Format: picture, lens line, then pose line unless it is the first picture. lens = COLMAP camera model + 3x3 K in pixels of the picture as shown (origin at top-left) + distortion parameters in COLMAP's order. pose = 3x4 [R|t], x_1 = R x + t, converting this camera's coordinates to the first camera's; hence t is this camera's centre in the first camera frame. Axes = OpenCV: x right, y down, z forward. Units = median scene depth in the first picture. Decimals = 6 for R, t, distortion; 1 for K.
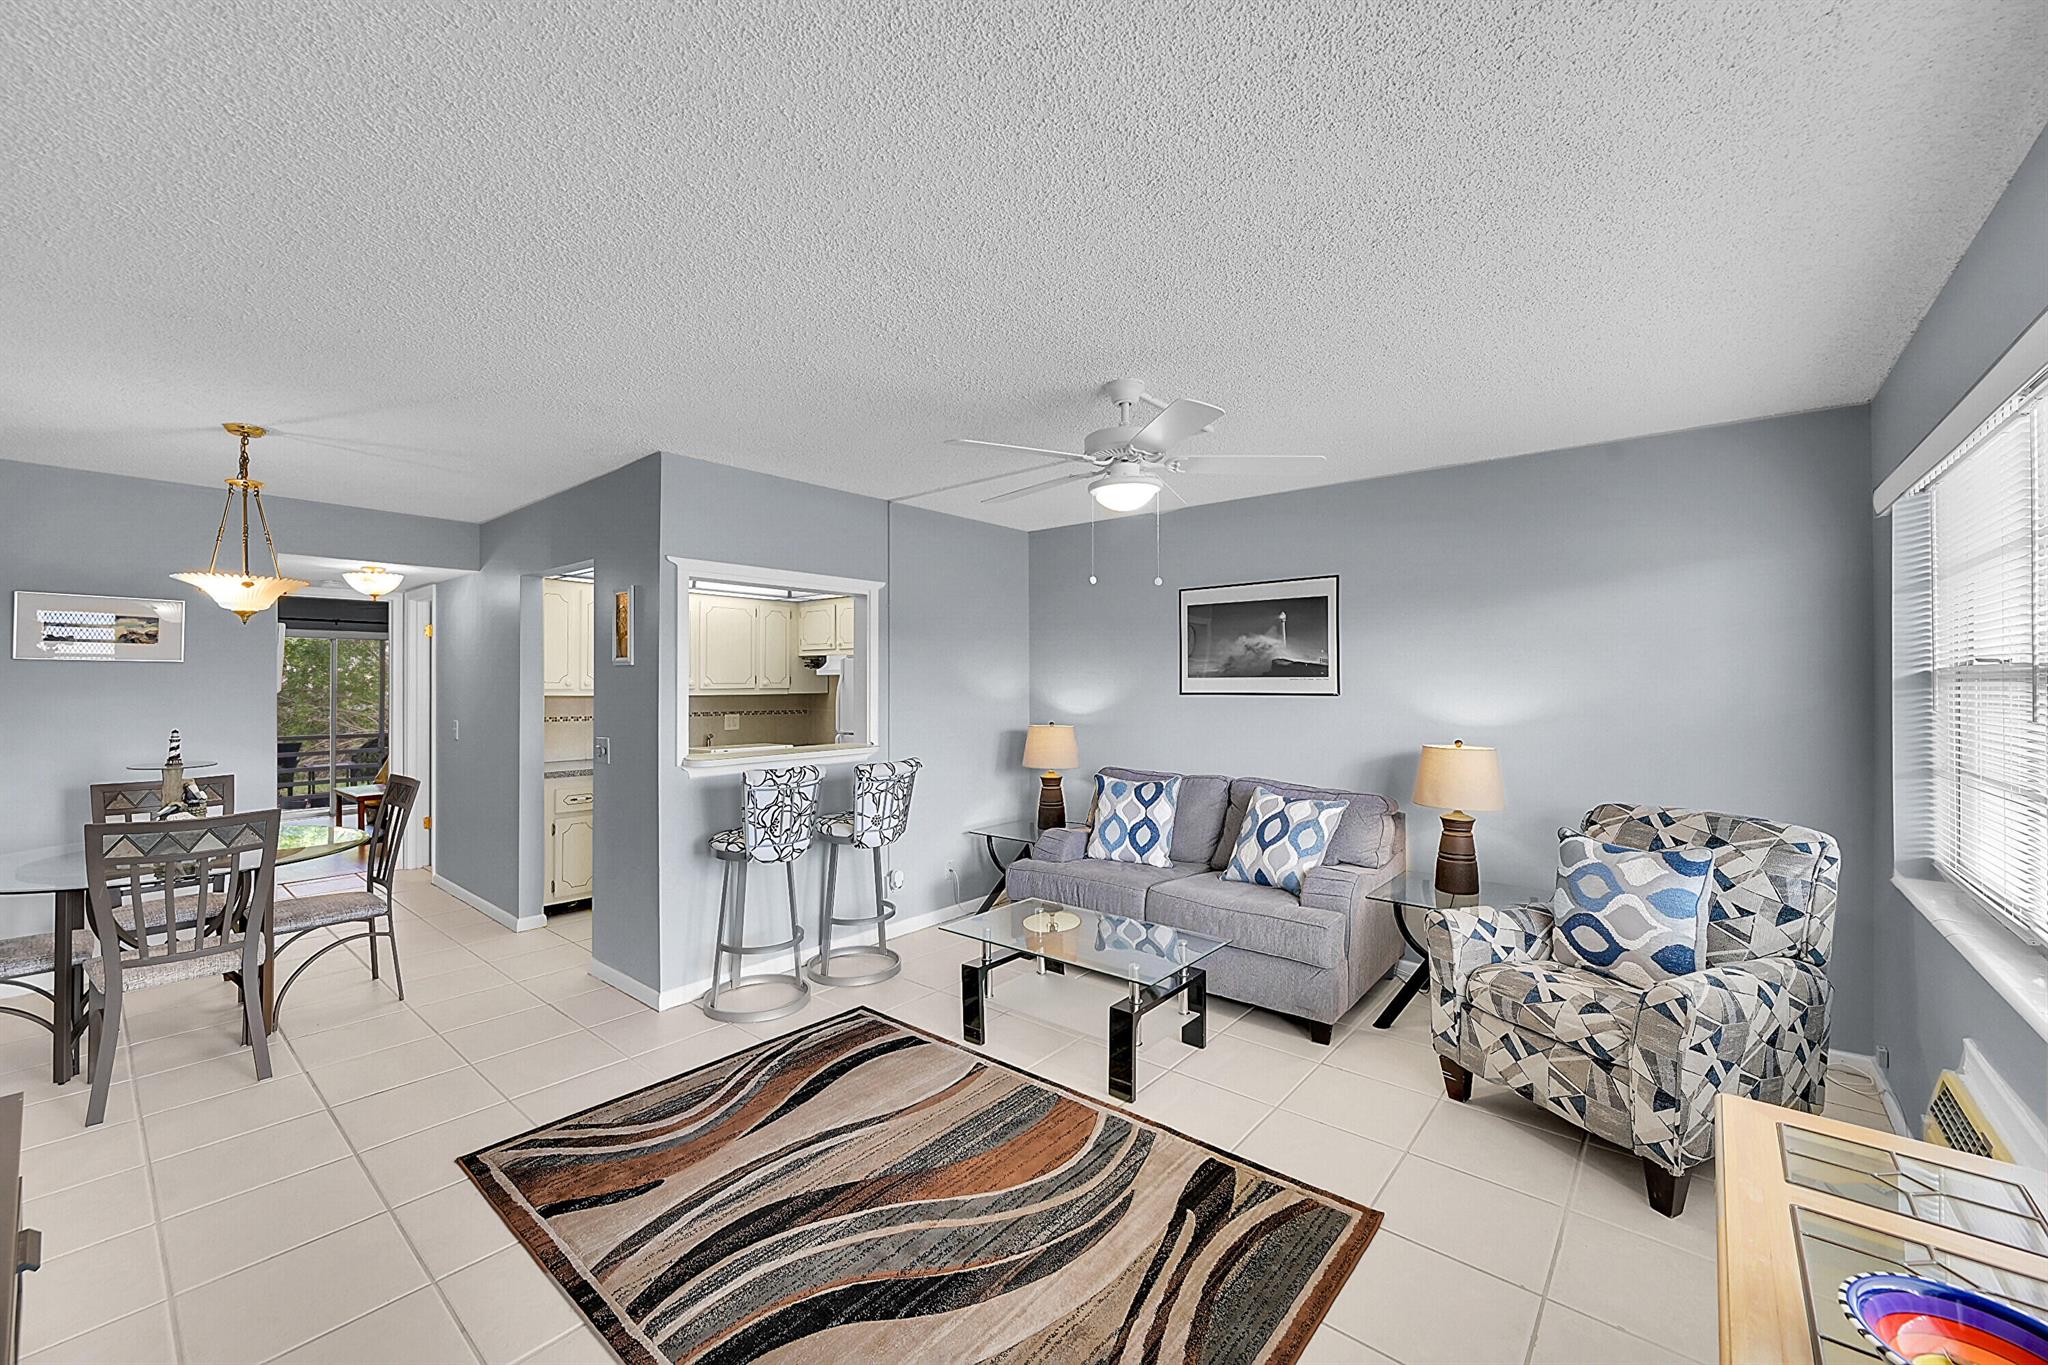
lens RADIAL K [[812.2, 0, 1032.0], [0, 812.2, 676.6], [0, 0, 1]] dist [-0.001492, 0.000755]
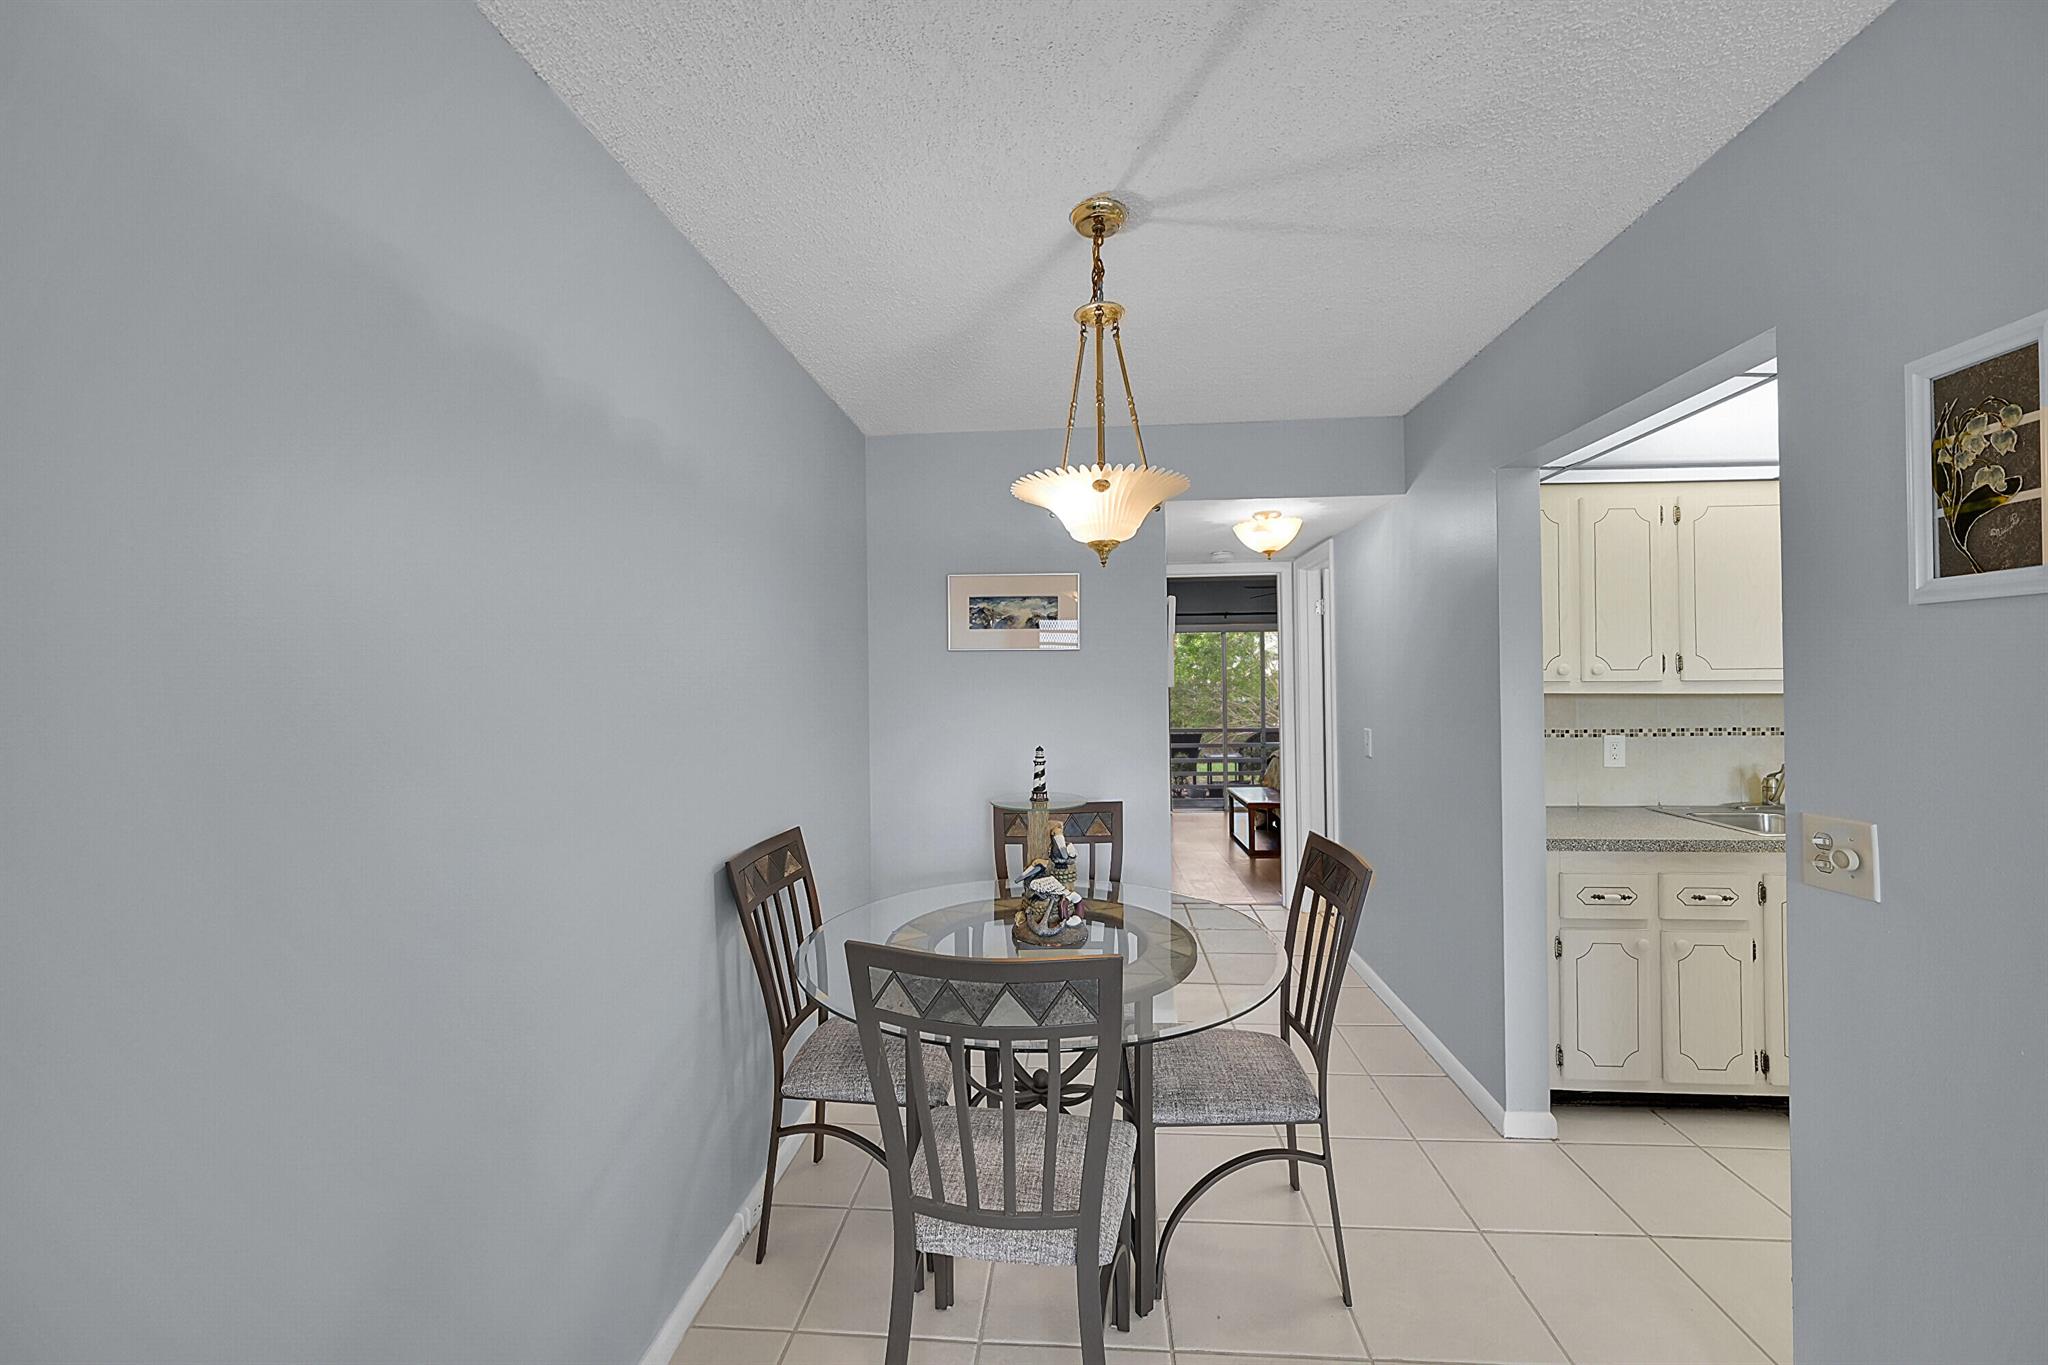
lens RADIAL K [[812.2, 0, 1032.0], [0, 812.2, 676.6], [0, 0, 1]] dist [-0.001492, 0.000755]
pose [[0.587983, -0.011220, -0.808796, -0.279471], [0.017584, 0.999845, -0.001087, 0.005632], [0.808682, -0.013582, 0.588089, 0.321286]]
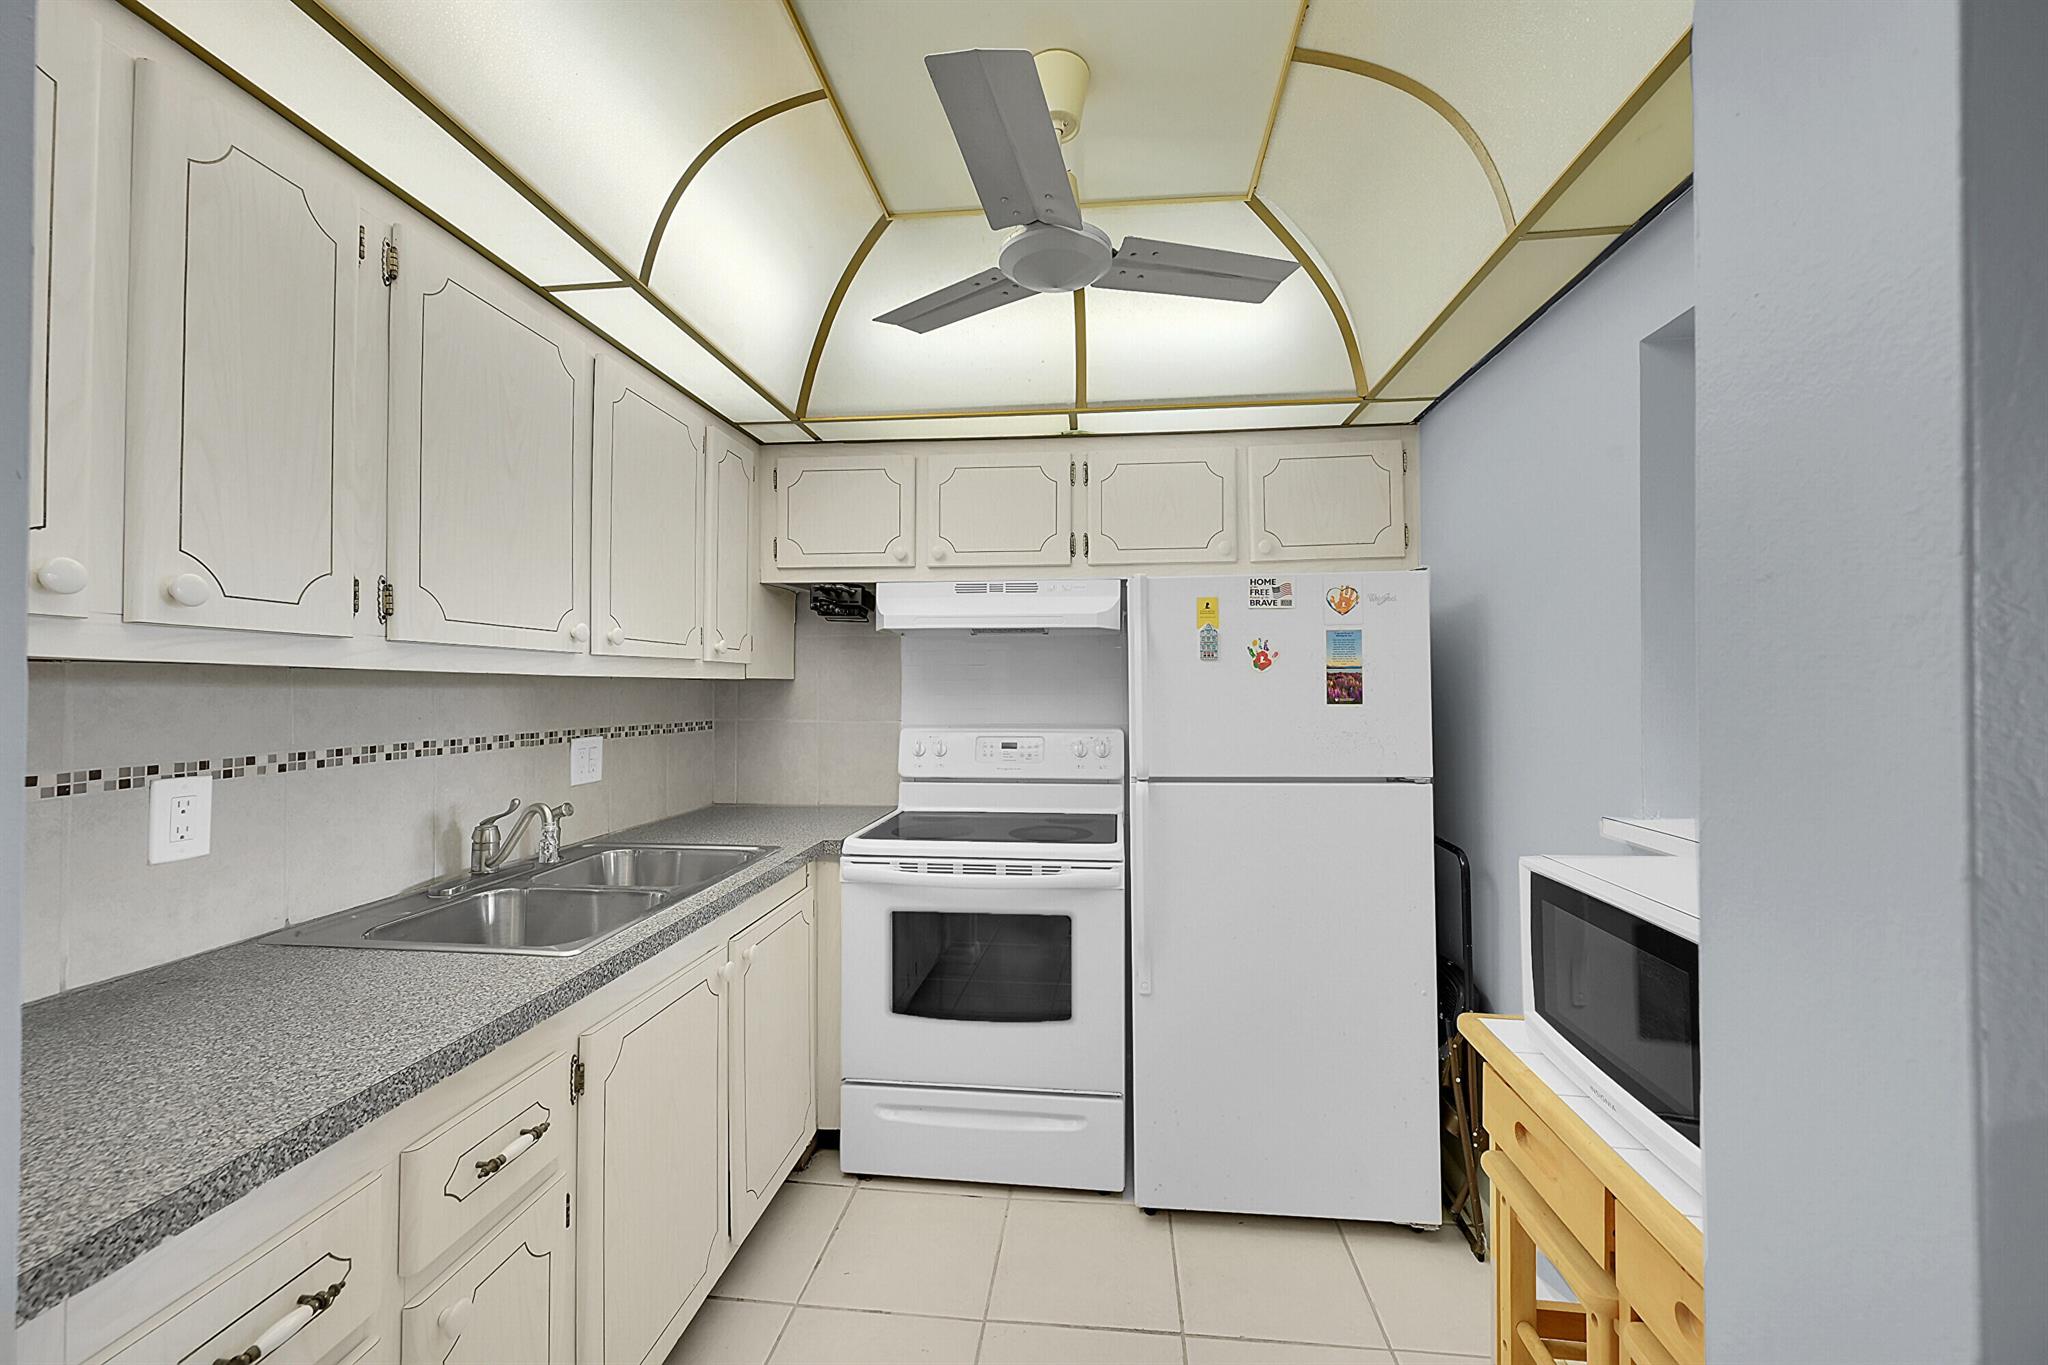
lens RADIAL K [[812.2, 0, 1032.0], [0, 812.2, 676.6], [0, 0, 1]] dist [-0.001492, 0.000755]
pose [[0.827888, 0.009480, 0.560814, -0.389998], [-0.006396, 0.999952, -0.007461, 0.020074], [-0.560858, 0.002590, 0.827908, 0.573284]]
